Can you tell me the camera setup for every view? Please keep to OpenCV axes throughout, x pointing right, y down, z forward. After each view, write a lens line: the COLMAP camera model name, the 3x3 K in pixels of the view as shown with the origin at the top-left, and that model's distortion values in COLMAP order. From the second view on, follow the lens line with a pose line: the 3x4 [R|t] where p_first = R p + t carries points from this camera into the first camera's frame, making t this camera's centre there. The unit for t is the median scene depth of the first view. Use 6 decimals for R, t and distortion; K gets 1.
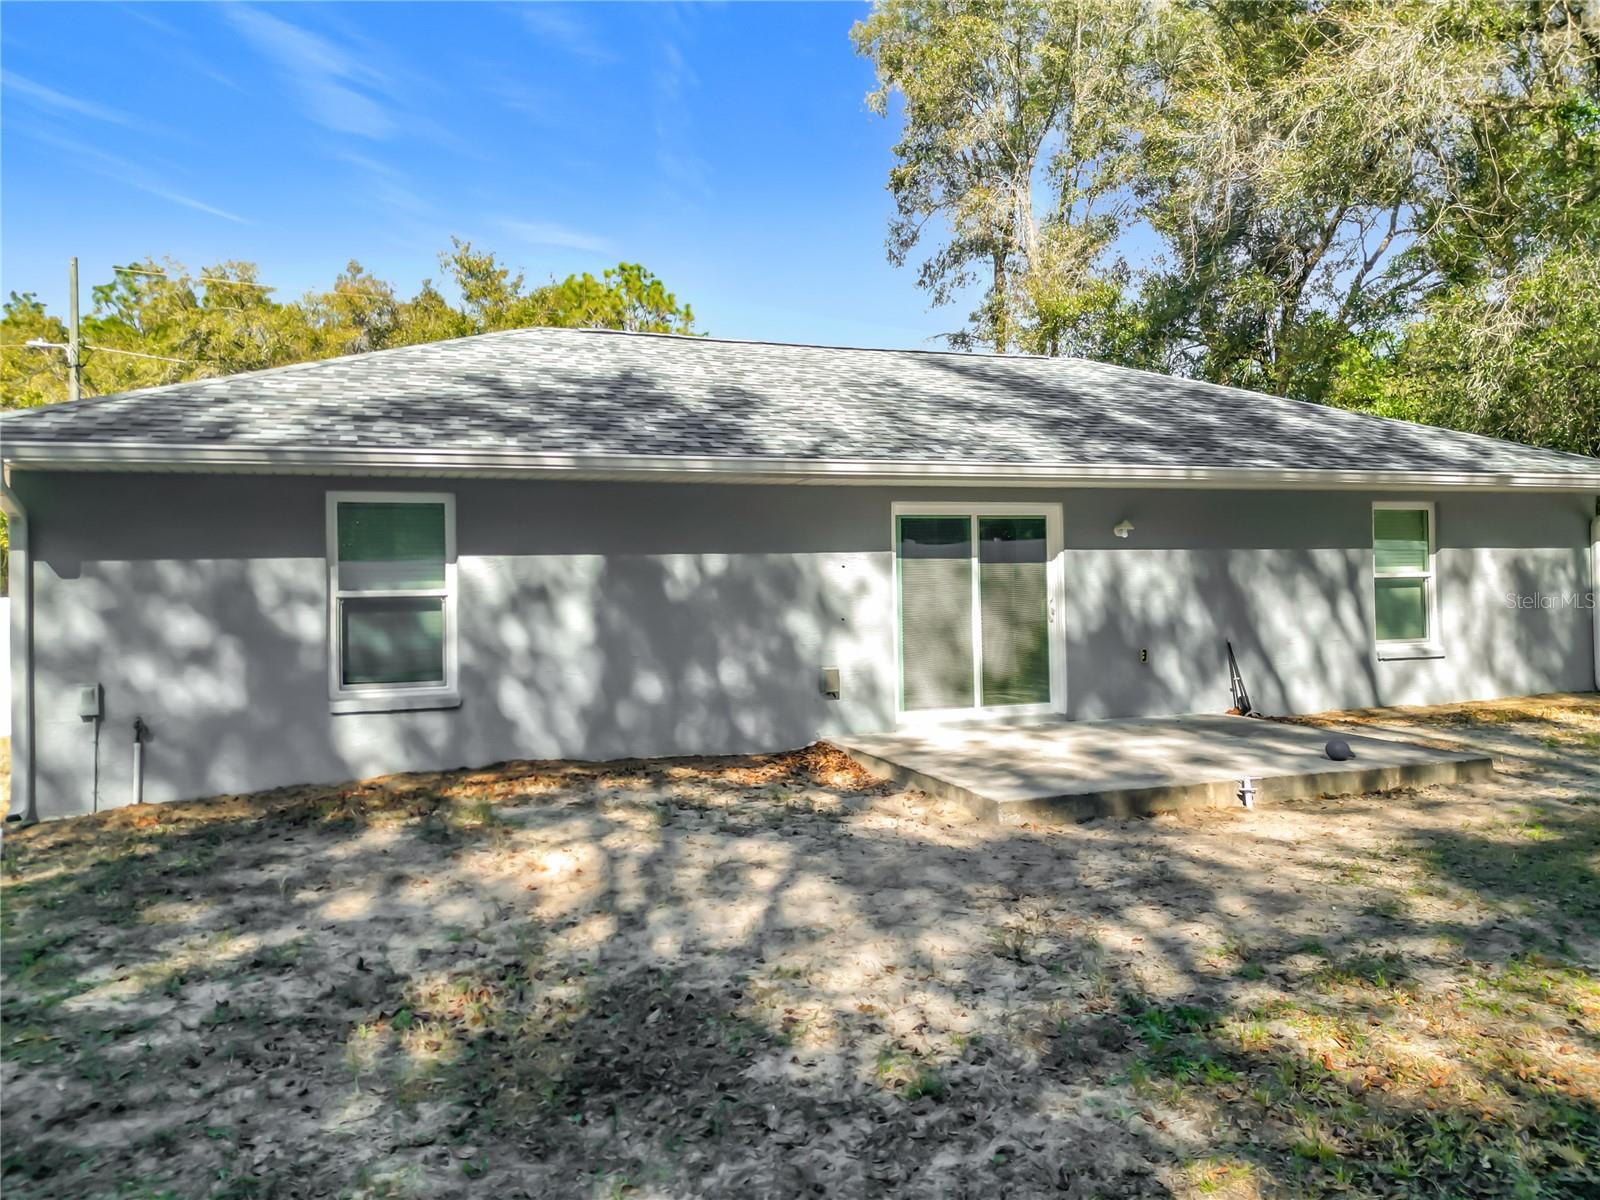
lens RADIAL K [[1160.4, 0, 800.0], [0, 1160.4, 600.0], [0, 0, 1]] dist [0.003119, -0.003238]
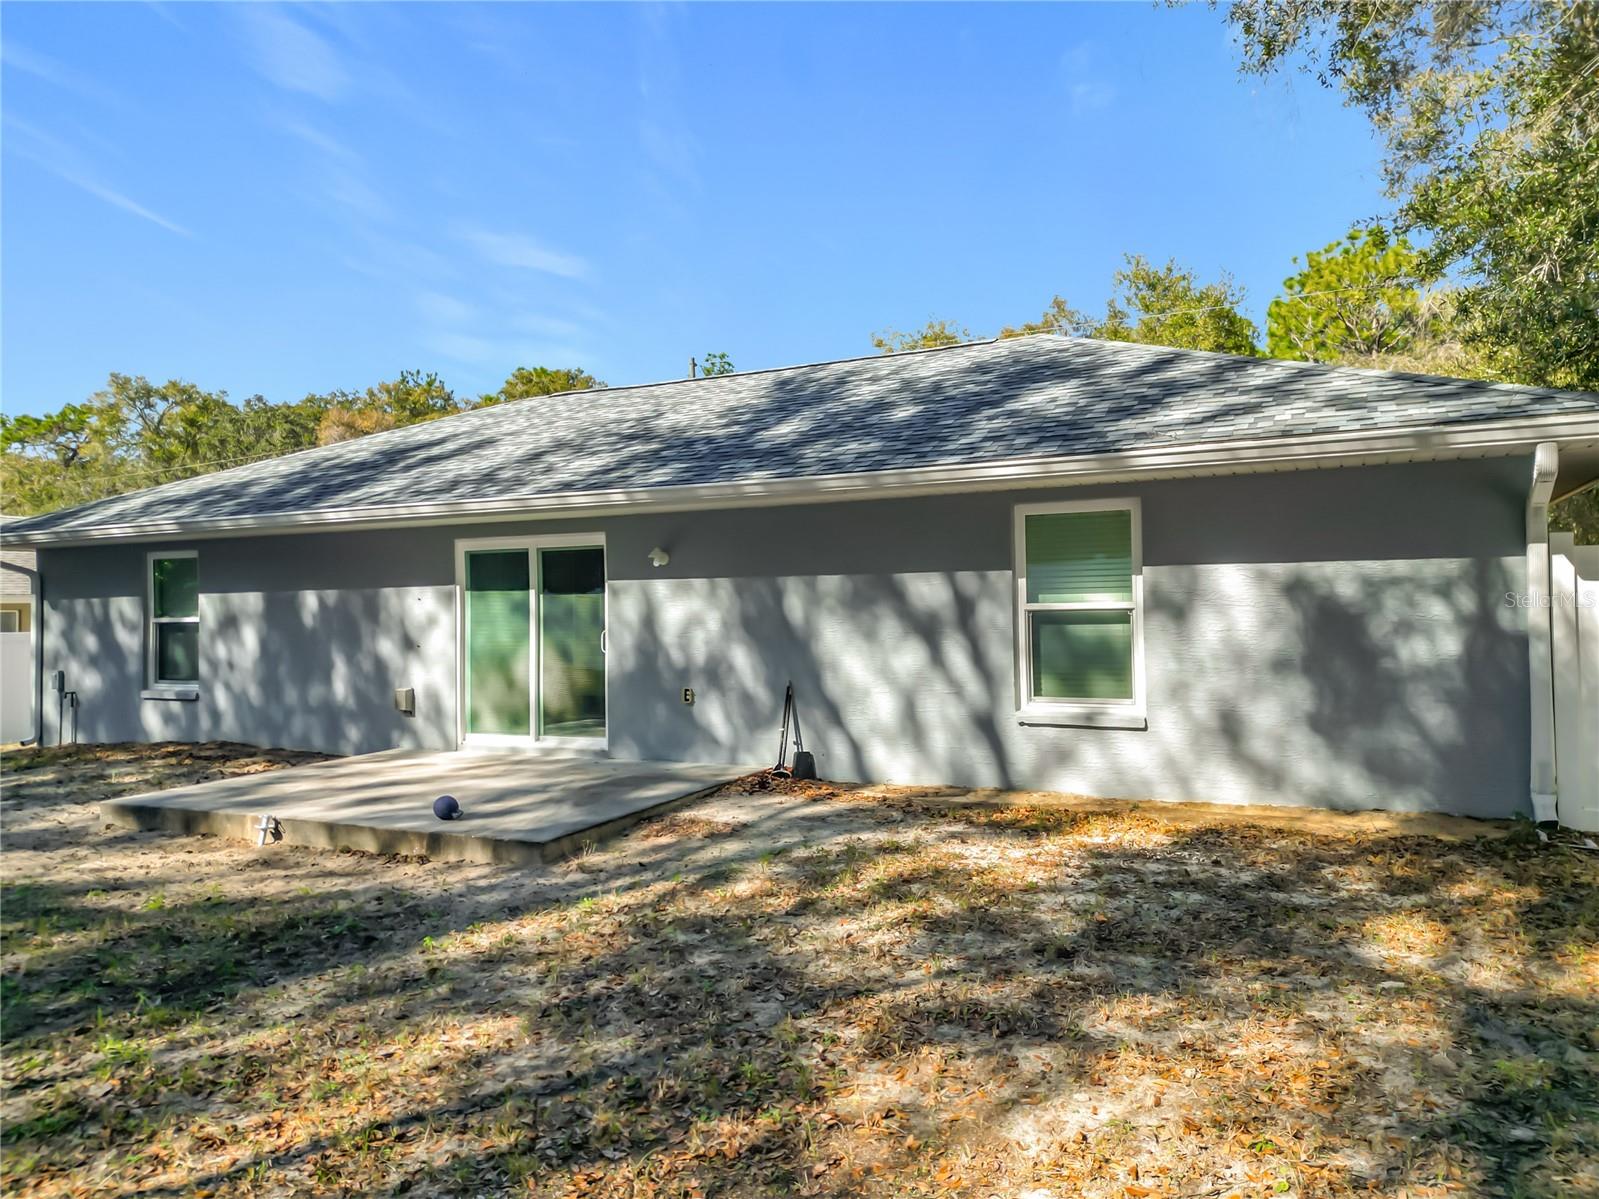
lens RADIAL K [[1144.1, 0, 792.1], [0, 1144.1, 593.9], [0, 0, 1]] dist [0.045470, -0.056626]
pose [[0.690677, -0.002763, -0.723158, 0.994417], [-0.005980, 0.999937, -0.009531, -0.023638], [0.723139, 0.010907, 0.690616, 0.446700]]
